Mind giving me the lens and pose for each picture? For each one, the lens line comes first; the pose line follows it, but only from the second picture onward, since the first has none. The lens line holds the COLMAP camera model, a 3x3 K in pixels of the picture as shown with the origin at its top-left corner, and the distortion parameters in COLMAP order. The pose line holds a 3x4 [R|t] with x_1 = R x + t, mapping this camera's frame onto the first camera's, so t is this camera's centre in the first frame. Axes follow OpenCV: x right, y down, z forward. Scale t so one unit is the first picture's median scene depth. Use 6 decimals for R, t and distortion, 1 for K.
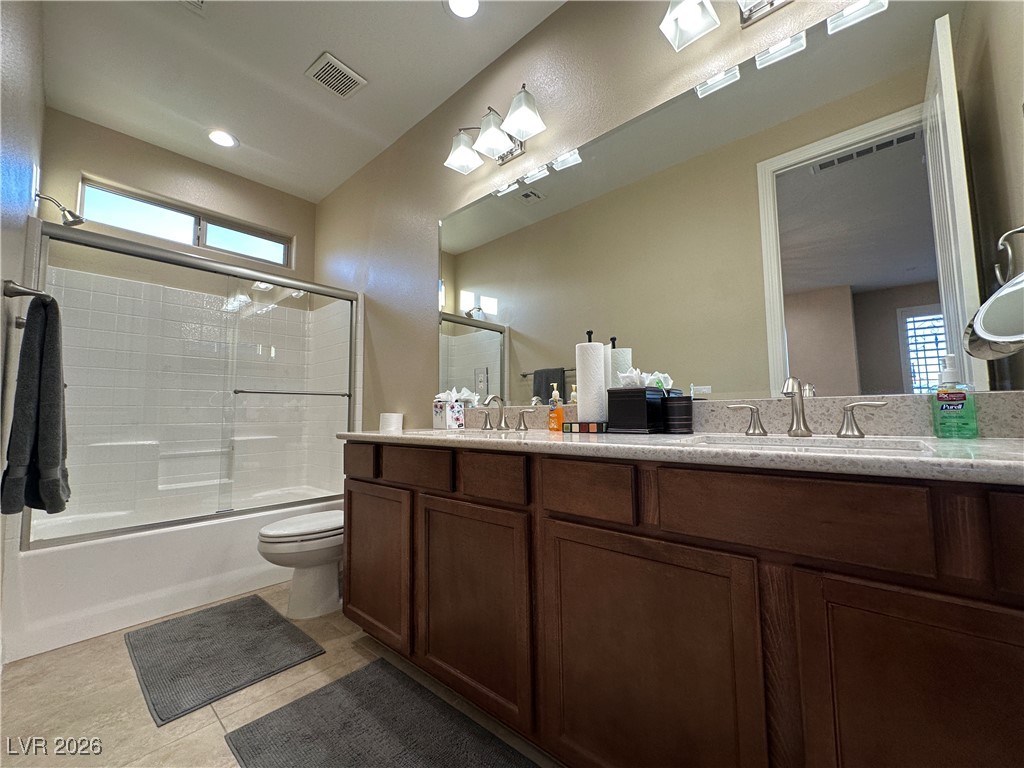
lens RADIAL K [[407.7, 0, 512.0], [0, 407.7, 384.0], [0, 0, 1]] dist [-0.002358, 0.000863]
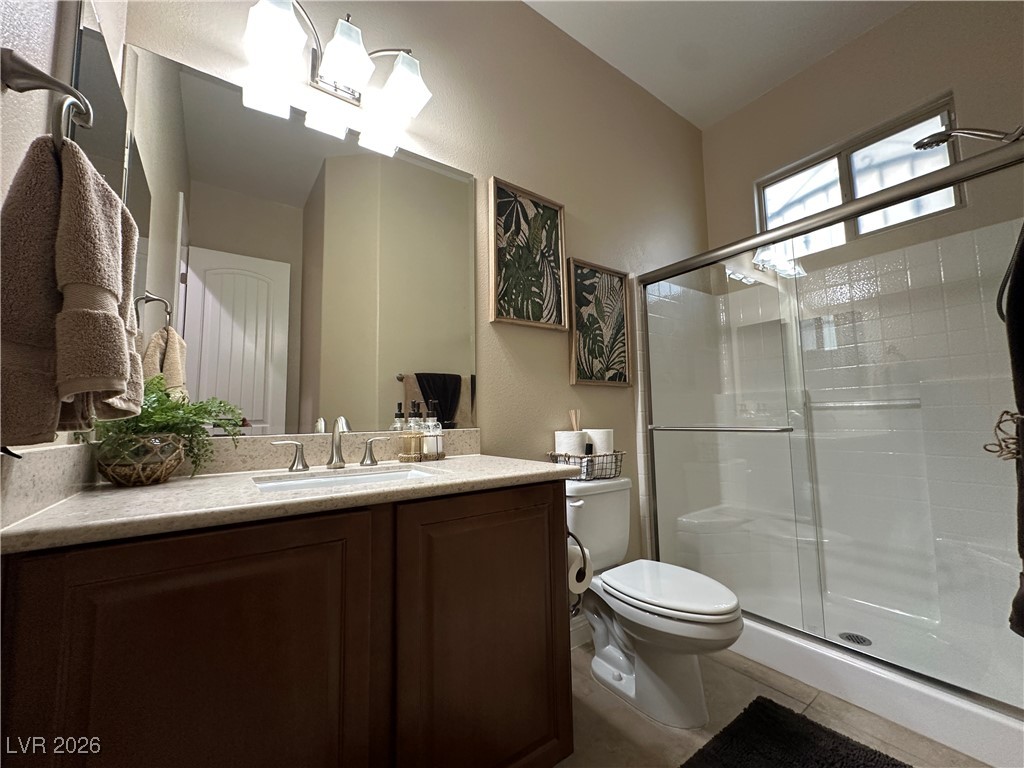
lens RADIAL K [[407.7, 0, 512.0], [0, 407.7, 384.0], [0, 0, 1]] dist [-0.002358, 0.000863]
pose [[0.234339, 0.128306, 0.963651, -0.277896], [-0.041094, 0.991674, -0.122044, 0.018955], [-0.971286, -0.011001, 0.237661, 0.259611]]
